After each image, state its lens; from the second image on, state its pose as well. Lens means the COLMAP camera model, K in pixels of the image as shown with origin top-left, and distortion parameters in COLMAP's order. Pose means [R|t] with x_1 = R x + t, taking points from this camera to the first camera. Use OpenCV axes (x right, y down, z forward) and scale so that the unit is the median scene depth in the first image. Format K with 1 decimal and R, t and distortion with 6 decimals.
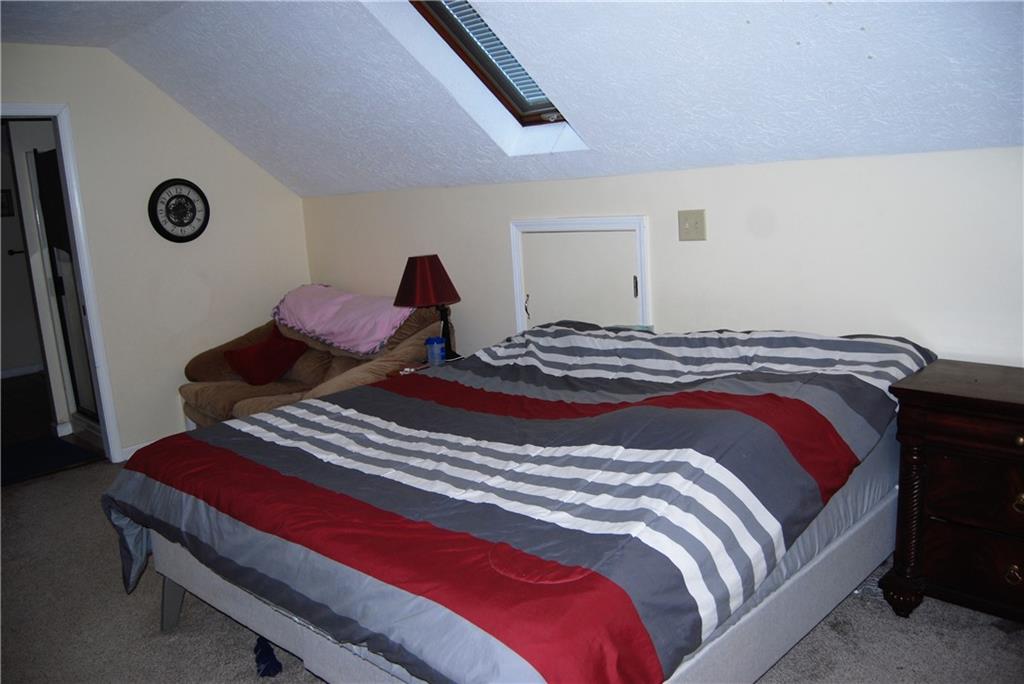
lens RADIAL K [[811.3, 0, 512.0], [0, 811.3, 342.0], [0, 0, 1]] dist [-0.094384, 0.037250]
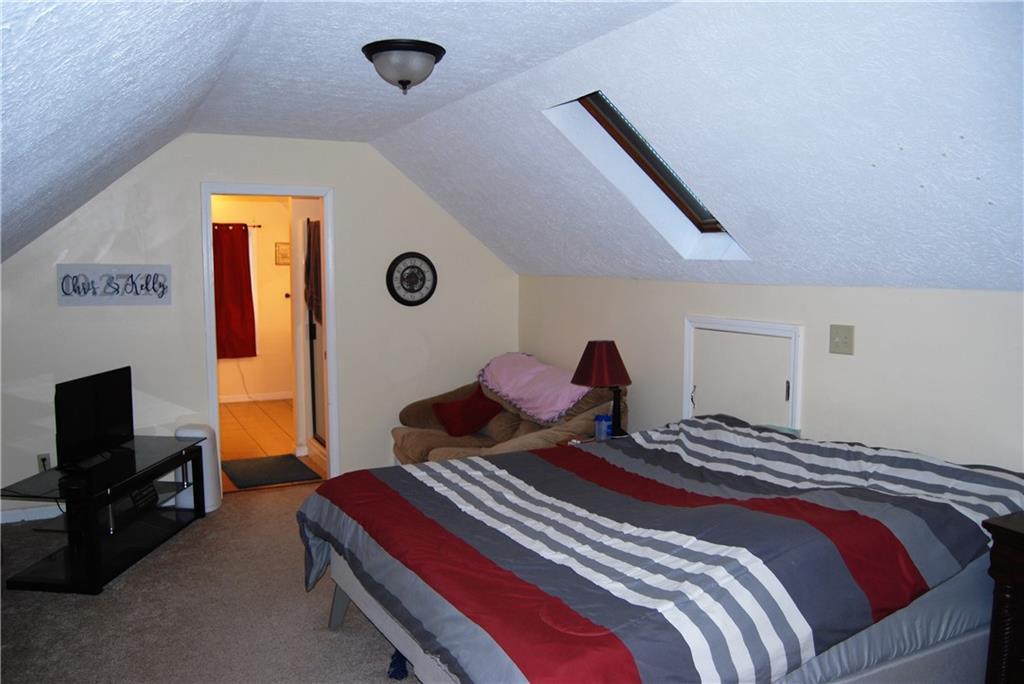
lens RADIAL K [[811.3, 0, 512.0], [0, 811.3, 342.0], [0, 0, 1]] dist [-0.094384, 0.037250]
pose [[0.947925, 0.095489, -0.303843, 0.152953], [-0.118323, 0.991303, -0.057605, -0.035442], [0.295699, 0.090557, 0.950979, -0.133600]]
